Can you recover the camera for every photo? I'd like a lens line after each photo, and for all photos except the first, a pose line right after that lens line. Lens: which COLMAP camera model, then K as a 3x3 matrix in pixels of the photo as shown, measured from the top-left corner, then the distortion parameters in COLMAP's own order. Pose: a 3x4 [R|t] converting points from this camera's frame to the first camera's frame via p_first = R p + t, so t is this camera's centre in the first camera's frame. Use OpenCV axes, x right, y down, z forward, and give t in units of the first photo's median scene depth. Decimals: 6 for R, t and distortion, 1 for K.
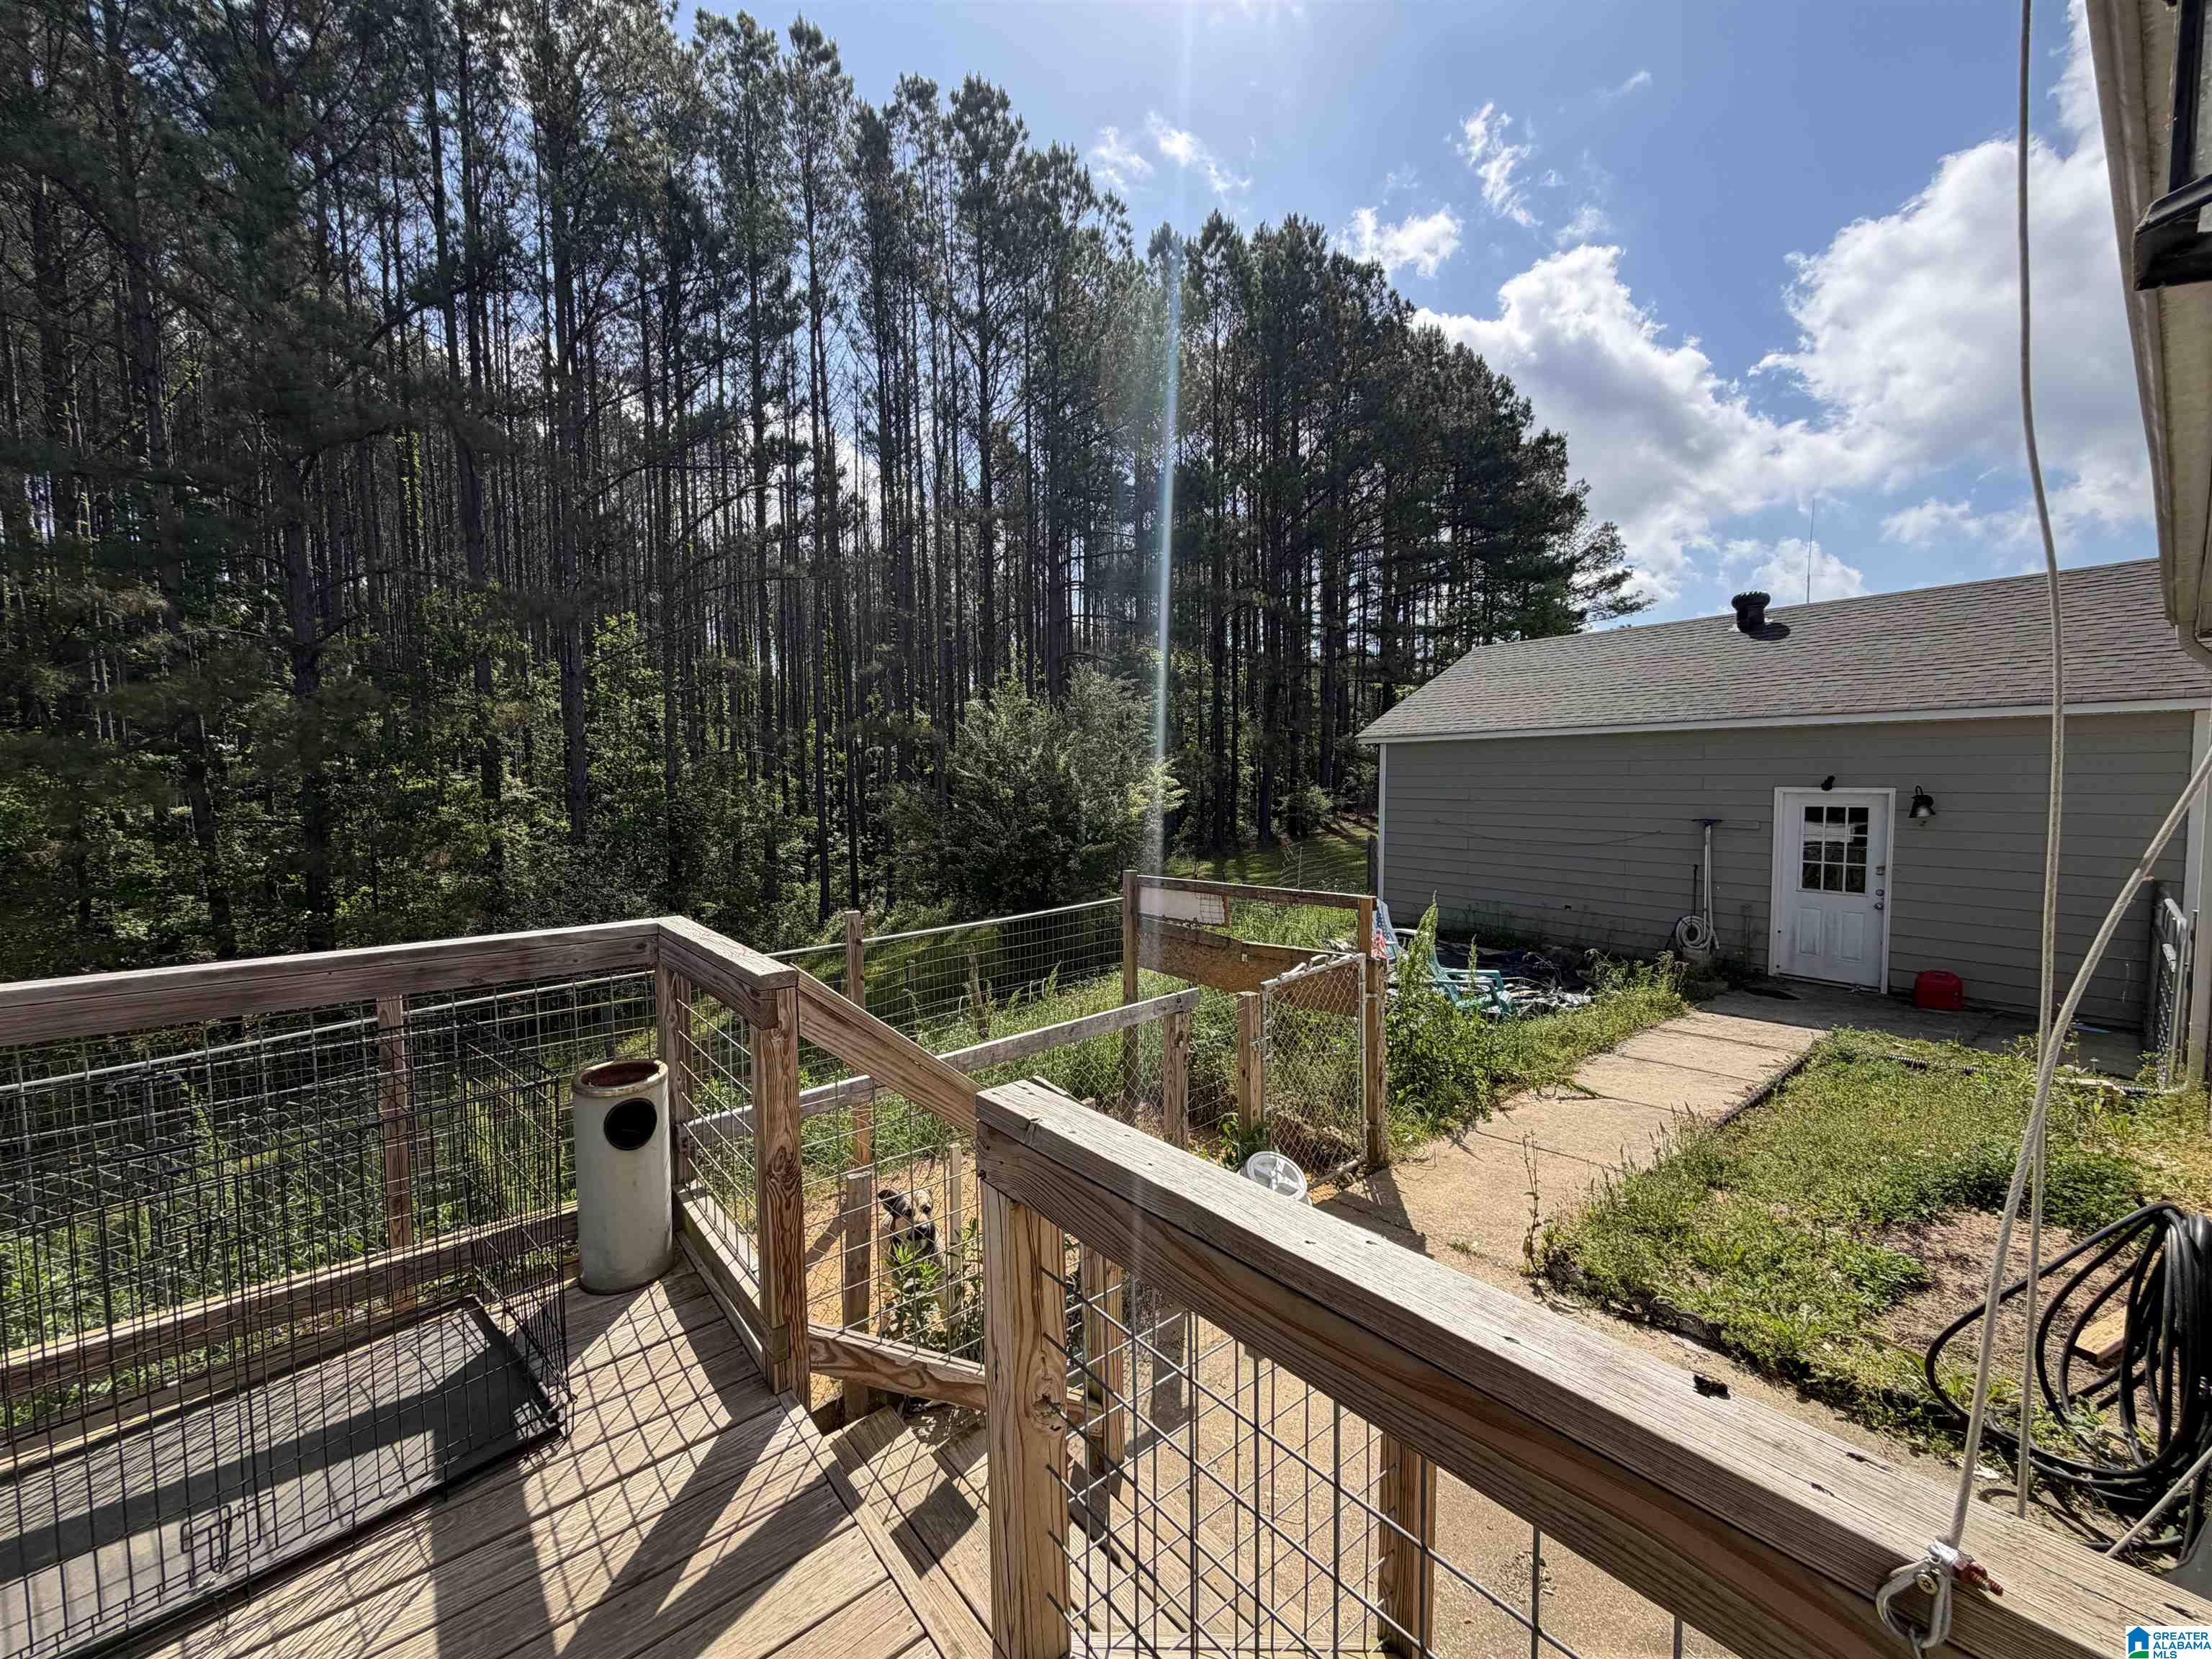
lens RADIAL K [[884.0, 0, 1105.6], [0, 884.0, 827.8], [0, 0, 1]] dist [-0.000330, 0.000948]
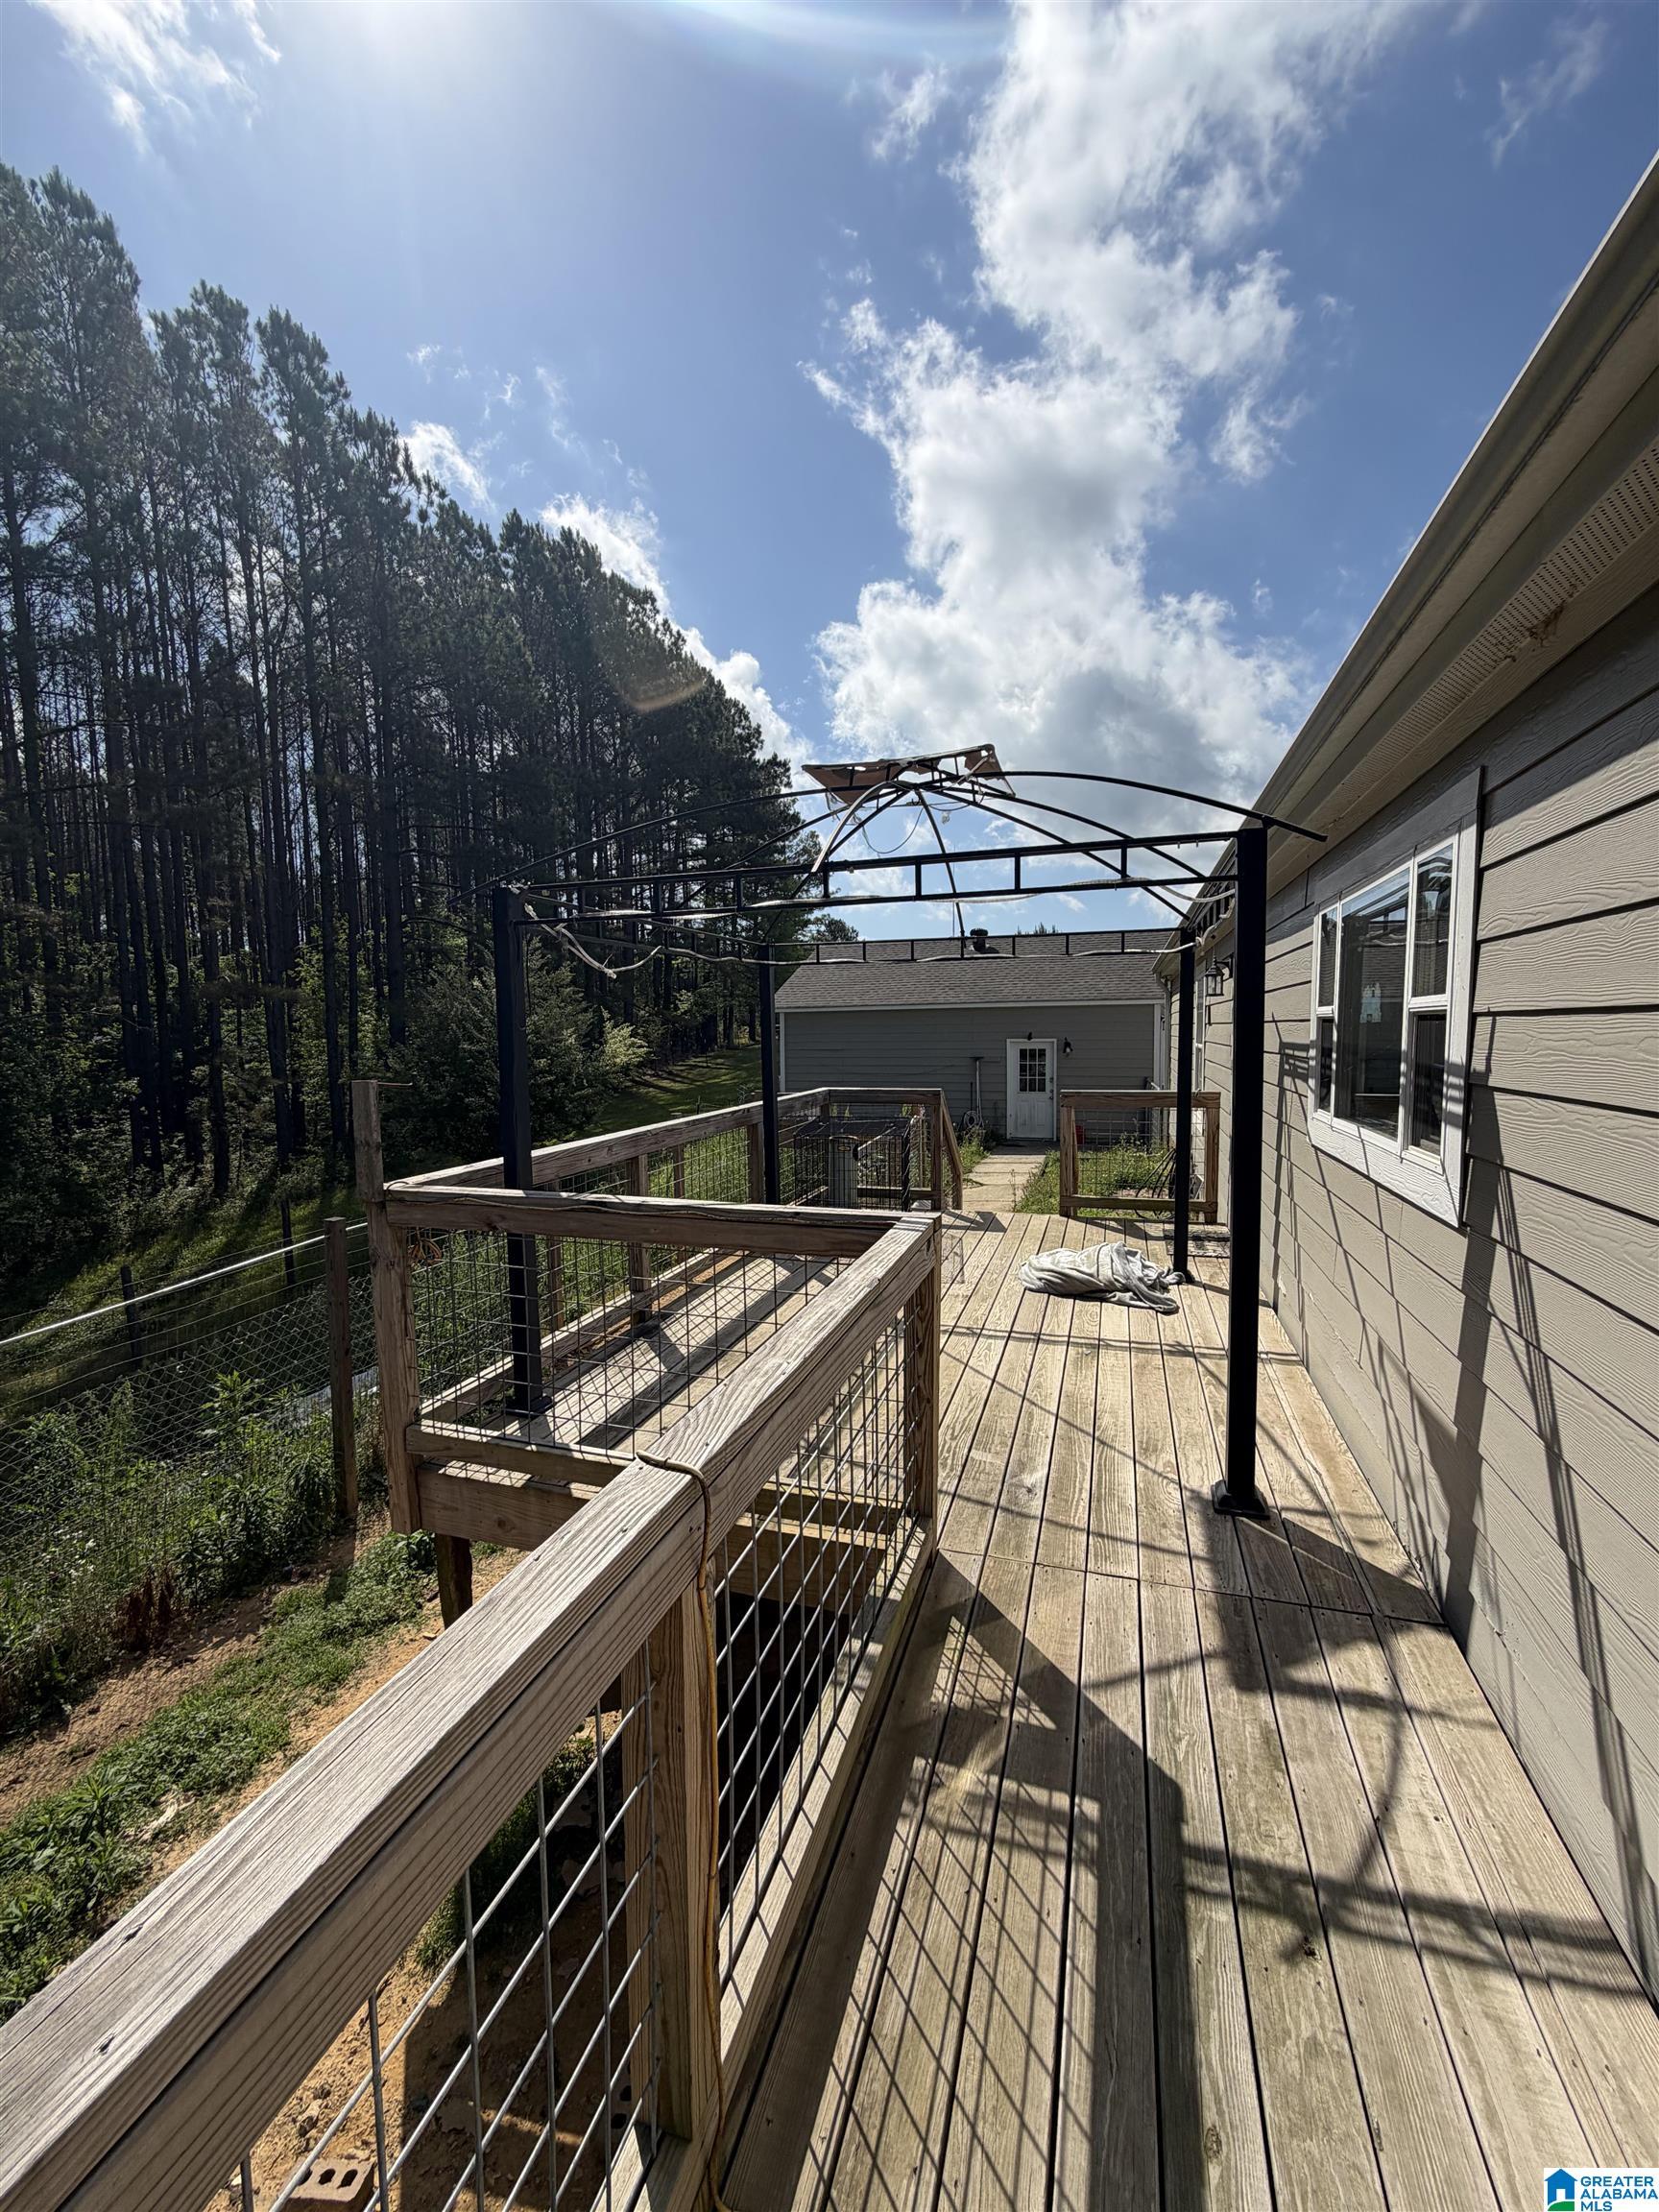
lens RADIAL K [[884.0, 0, 829.0], [0, 884.0, 1095.1], [0, 0, 1]] dist [-0.000330, 0.000948]
pose [[0.838113, -0.044150, 0.543707, -2.593468], [0.037401, 0.999025, 0.023468, 0.066050], [-0.544213, 0.000666, 0.838947, -1.669428]]
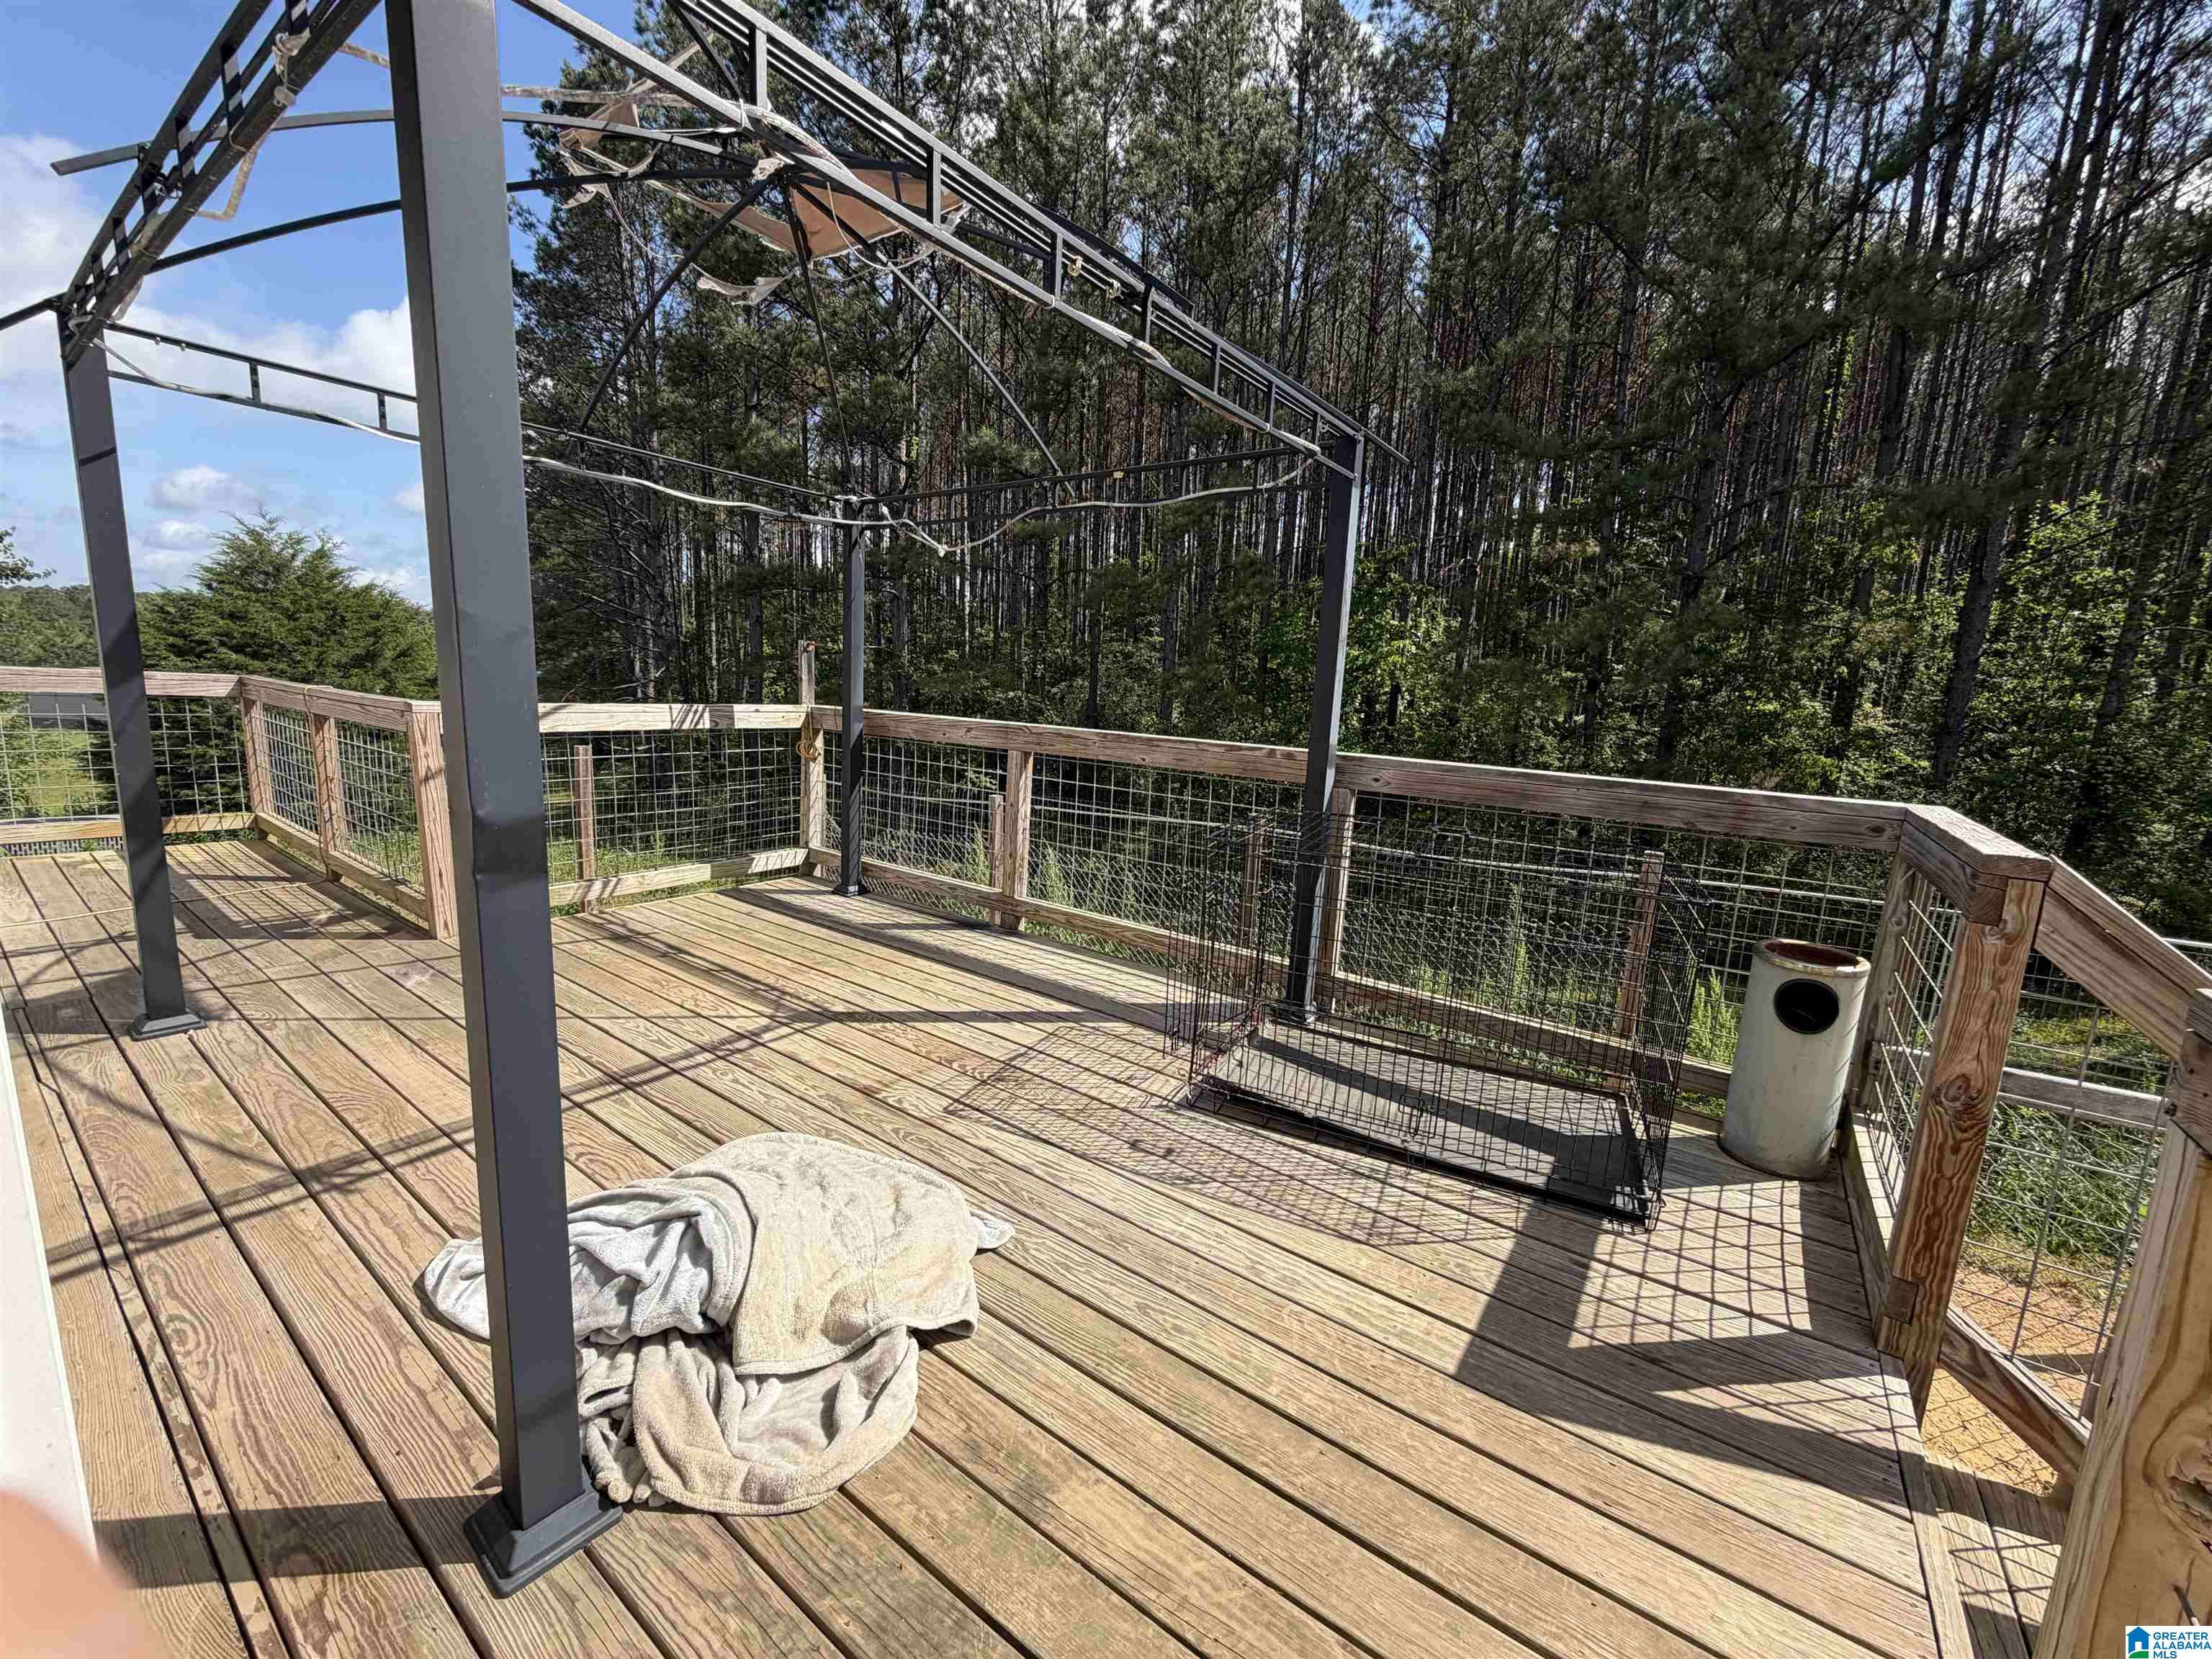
lens RADIAL K [[884.0, 0, 1098.9], [0, 884.0, 827.1], [0, 0, 1]] dist [-0.000330, 0.000948]
pose [[0.257002, 0.183037, -0.948919, 0.108654], [-0.108230, 0.981175, 0.159946, 0.078359], [0.960331, 0.061595, 0.271974, 0.026015]]
